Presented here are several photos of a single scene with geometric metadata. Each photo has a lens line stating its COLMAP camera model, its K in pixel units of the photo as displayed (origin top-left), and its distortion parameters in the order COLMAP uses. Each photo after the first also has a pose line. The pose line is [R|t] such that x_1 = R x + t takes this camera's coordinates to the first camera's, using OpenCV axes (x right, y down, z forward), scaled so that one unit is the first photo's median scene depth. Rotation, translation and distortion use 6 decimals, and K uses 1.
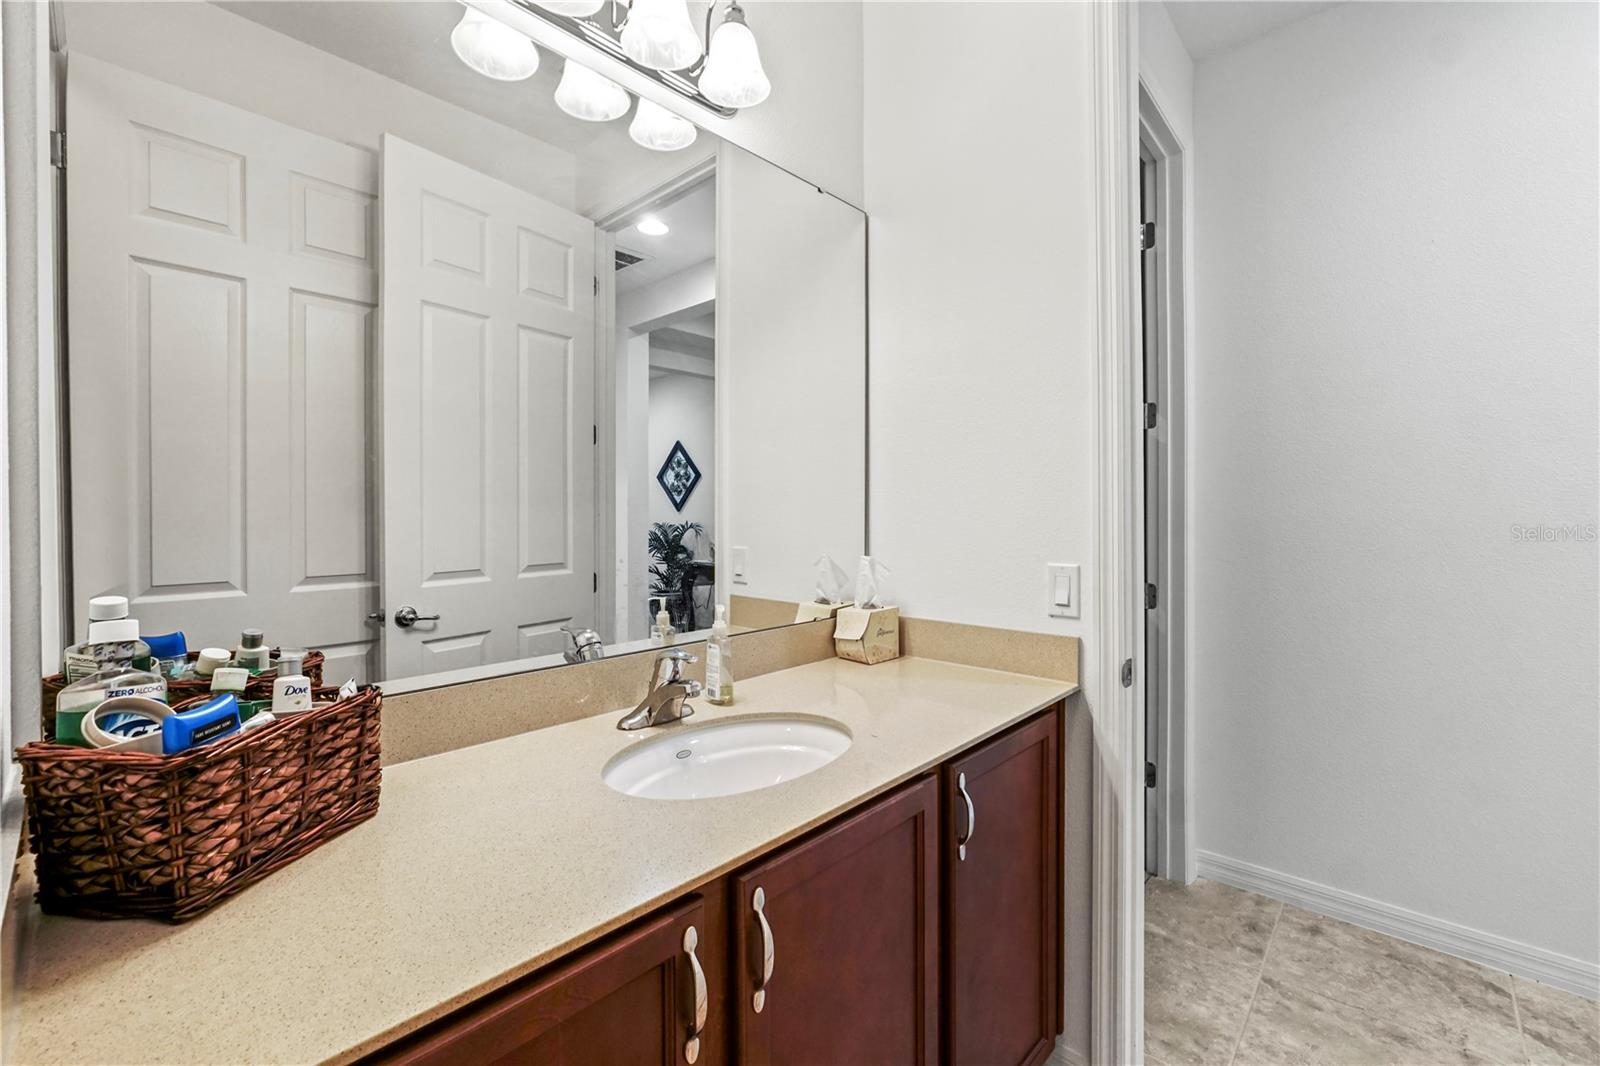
lens RADIAL K [[678.7, 0, 797.2], [0, 678.7, 523.6], [0, 0, 1]] dist [-0.017726, 0.006289]
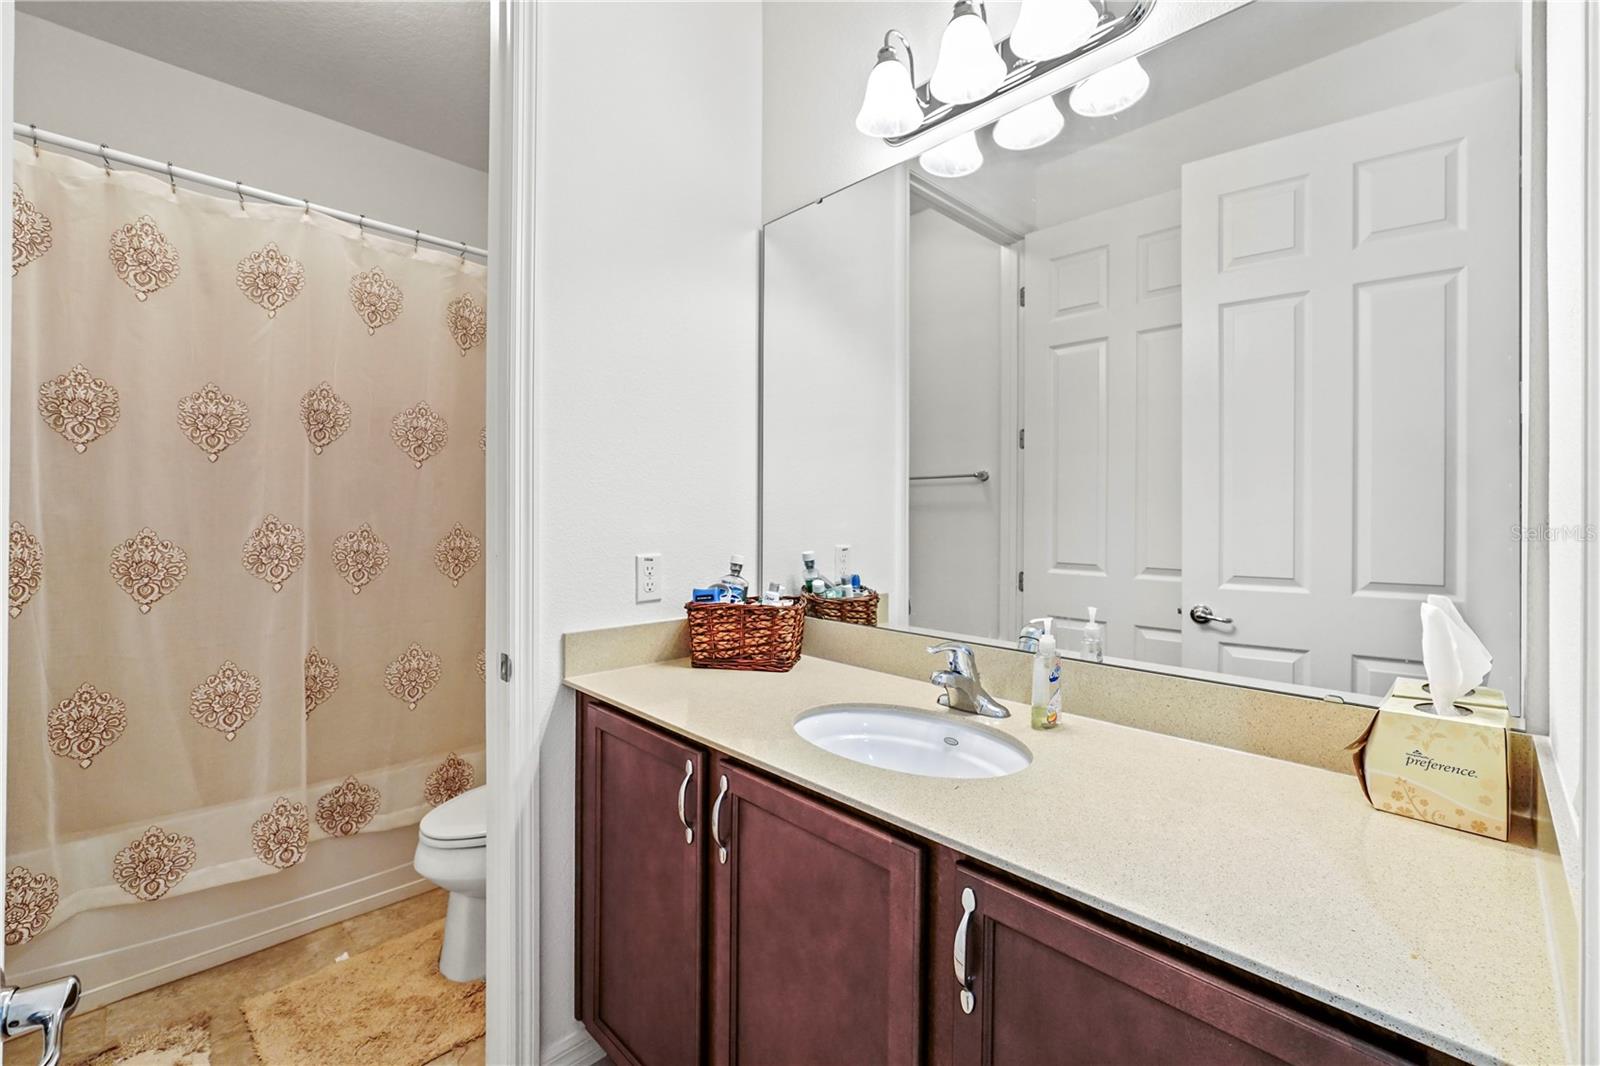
lens RADIAL K [[678.7, 0, 813.2], [0, 678.7, 511.0], [0, 0, 1]] dist [-0.017726, 0.006289]
pose [[-0.047187, -0.001134, -0.998885, 0.533830], [-0.020204, 0.999796, -0.000181, -0.009810], [0.998682, 0.020173, -0.047201, 0.486882]]
